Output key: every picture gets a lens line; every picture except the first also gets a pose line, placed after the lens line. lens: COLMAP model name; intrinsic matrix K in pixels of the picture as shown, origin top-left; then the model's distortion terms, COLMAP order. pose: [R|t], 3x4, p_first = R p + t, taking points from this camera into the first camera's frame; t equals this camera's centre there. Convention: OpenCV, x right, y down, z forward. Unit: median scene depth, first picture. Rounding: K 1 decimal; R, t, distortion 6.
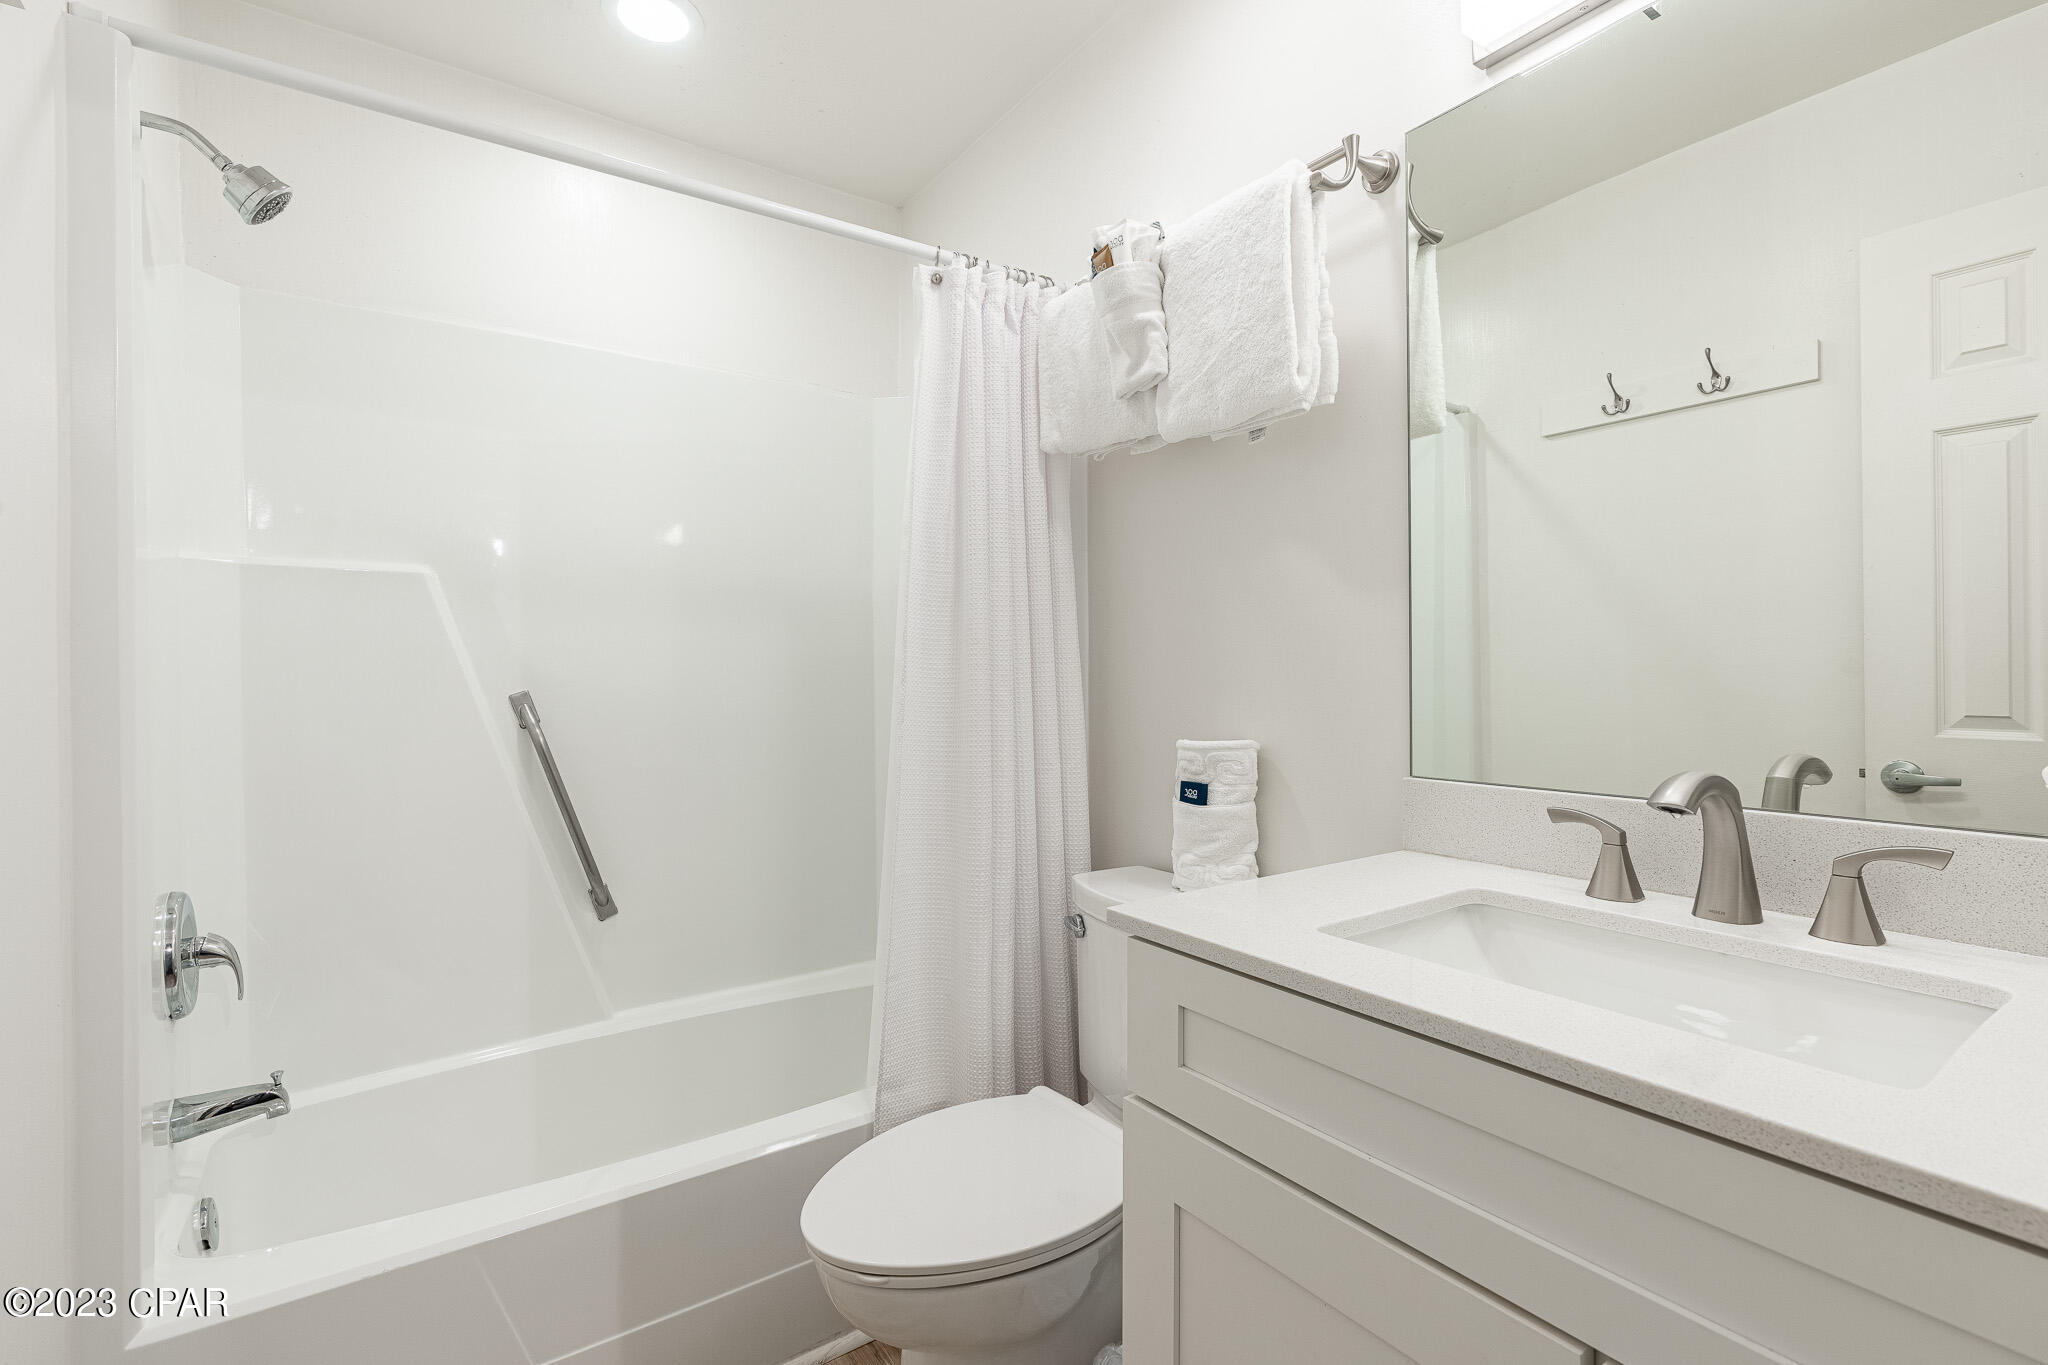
lens RADIAL K [[927.9, 0, 1044.1], [0, 927.9, 676.9], [0, 0, 1]] dist [-0.003863, 0.001396]
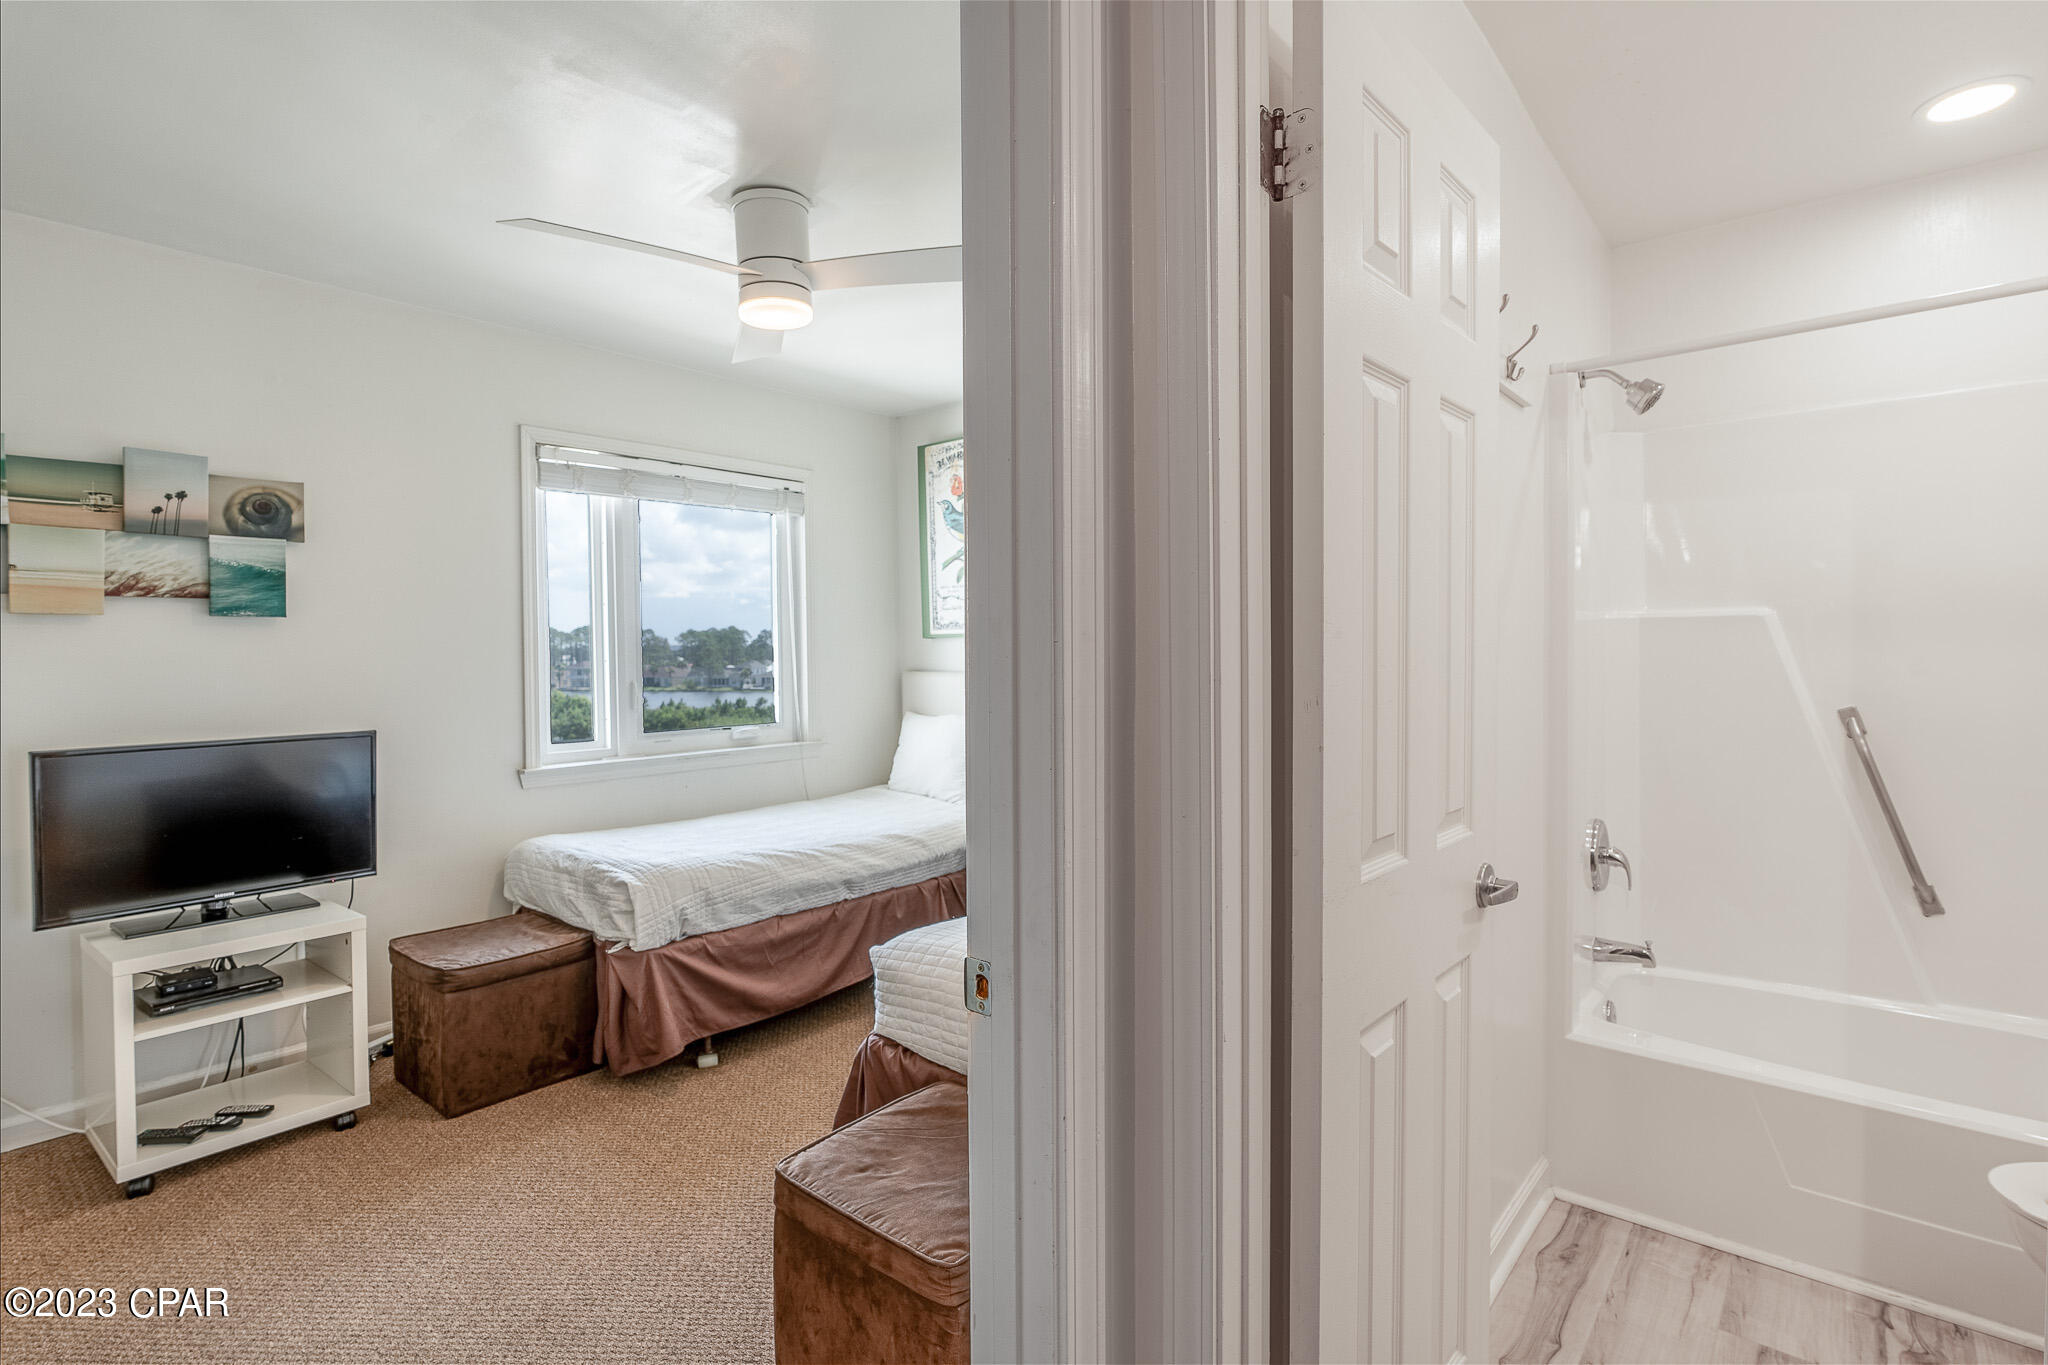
lens RADIAL K [[927.9, 0, 1041.1], [0, 927.9, 667.9], [0, 0, 1]] dist [-0.003863, 0.001396]
pose [[0.233235, 0.025062, -0.972097, 0.482747], [0.006061, 0.999611, 0.027225, -0.100046], [0.972402, -0.012242, 0.232992, -0.401131]]
